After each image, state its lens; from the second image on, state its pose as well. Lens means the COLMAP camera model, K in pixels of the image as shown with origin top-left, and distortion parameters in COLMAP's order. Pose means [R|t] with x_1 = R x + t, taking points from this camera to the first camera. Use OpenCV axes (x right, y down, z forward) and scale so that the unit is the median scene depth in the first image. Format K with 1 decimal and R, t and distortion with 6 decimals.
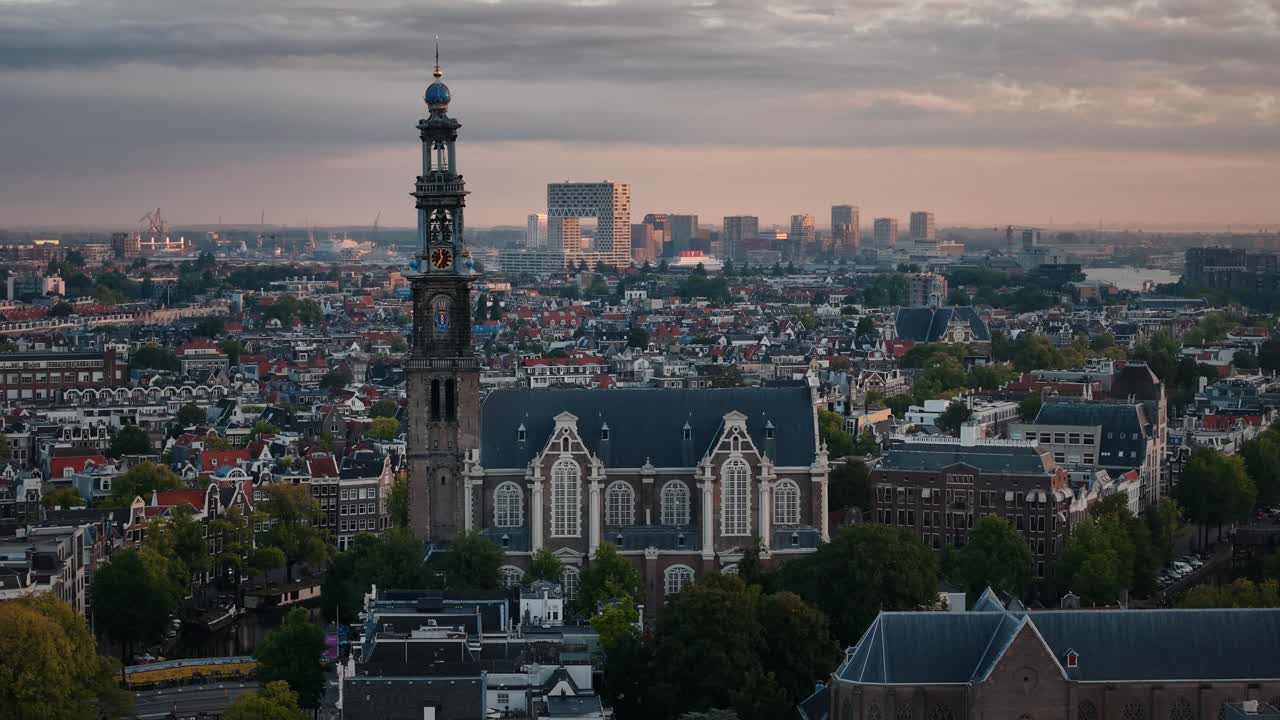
lens RADIAL K [[2633.9, 0, 640.3], [0, 2633.9, 359.7], [0, 0, 1]] dist [-0.138626, 0.000000]
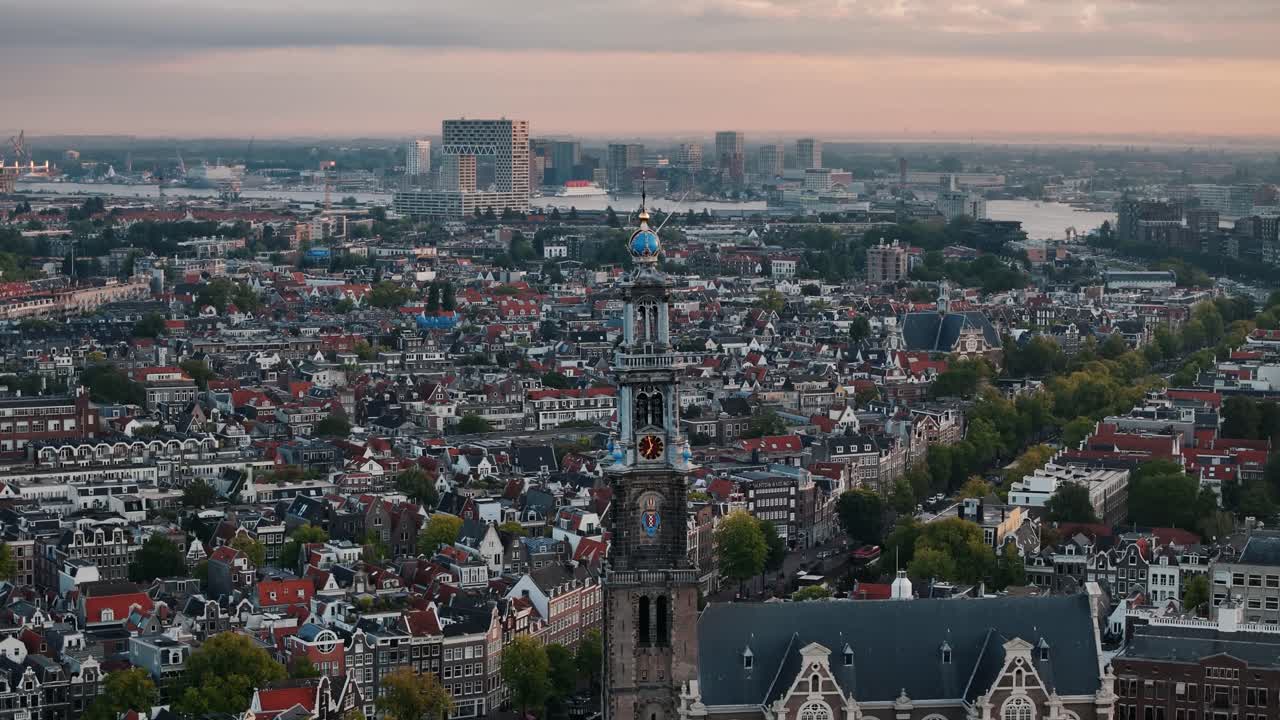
lens RADIAL K [[2633.9, 0, 640.4], [0, 2633.9, 359.2], [0, 0, 1]] dist [-0.138626, 0.000000]
pose [[0.998321, -0.002470, 0.057878, -0.084561], [0.000364, 0.999338, 0.036376, -0.064016], [-0.057930, -0.036294, 0.997661, 0.128022]]
